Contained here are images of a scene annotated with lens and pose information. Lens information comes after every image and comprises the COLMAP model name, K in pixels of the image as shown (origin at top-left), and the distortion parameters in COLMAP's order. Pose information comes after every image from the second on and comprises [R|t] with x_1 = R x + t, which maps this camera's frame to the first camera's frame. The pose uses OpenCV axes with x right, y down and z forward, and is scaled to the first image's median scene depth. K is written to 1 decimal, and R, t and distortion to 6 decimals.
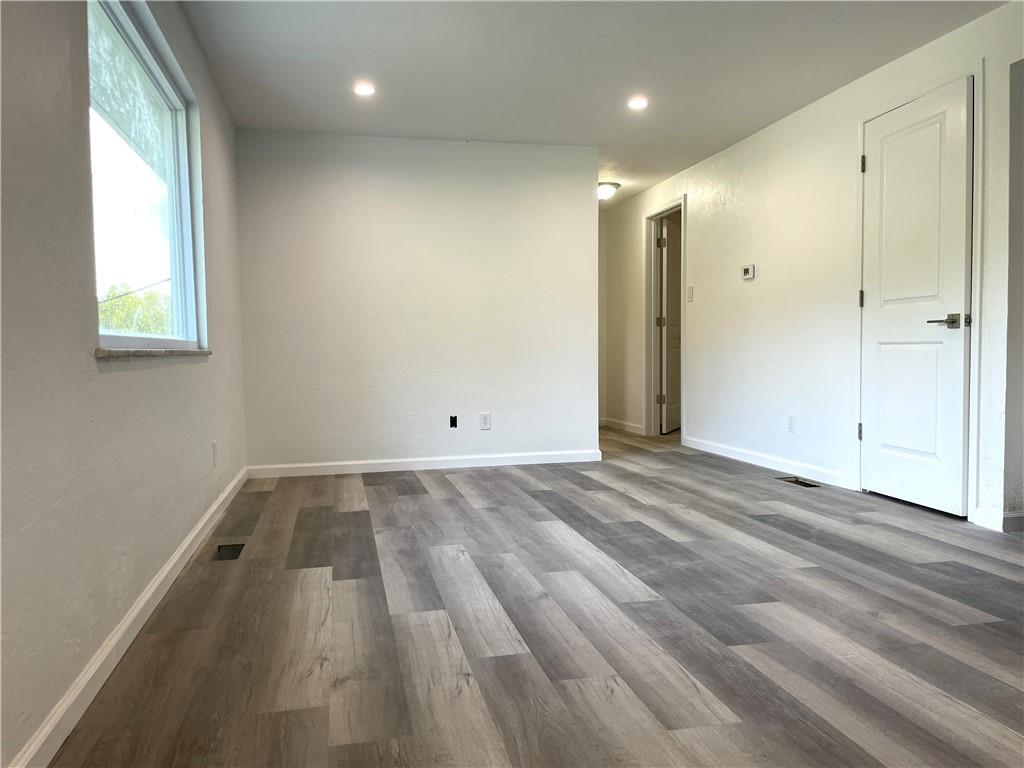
lens RADIAL K [[771.1, 0, 512.0], [0, 771.1, 384.0], [0, 0, 1]] dist [0.101030, -0.131740]
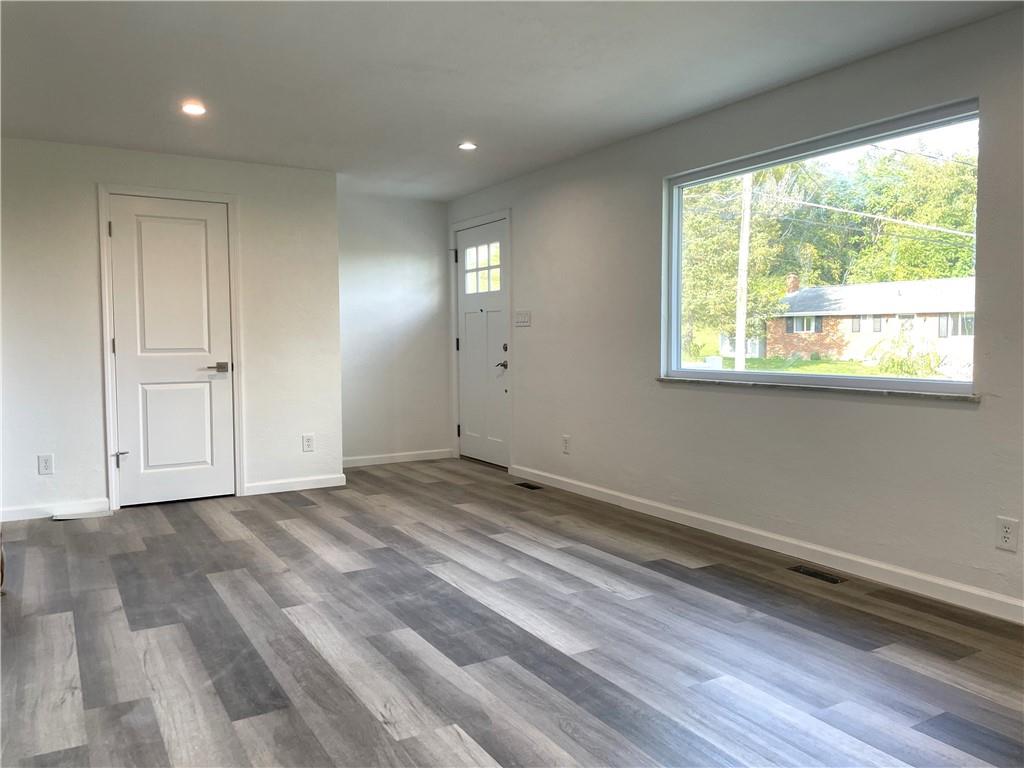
lens RADIAL K [[771.1, 0, 512.0], [0, 771.1, 384.0], [0, 0, 1]] dist [0.101030, -0.131740]
pose [[-0.949720, 0.038155, -0.310768, 0.425739], [0.004855, 0.994222, 0.107231, -0.193416], [0.313064, 0.100330, -0.944418, 2.146882]]
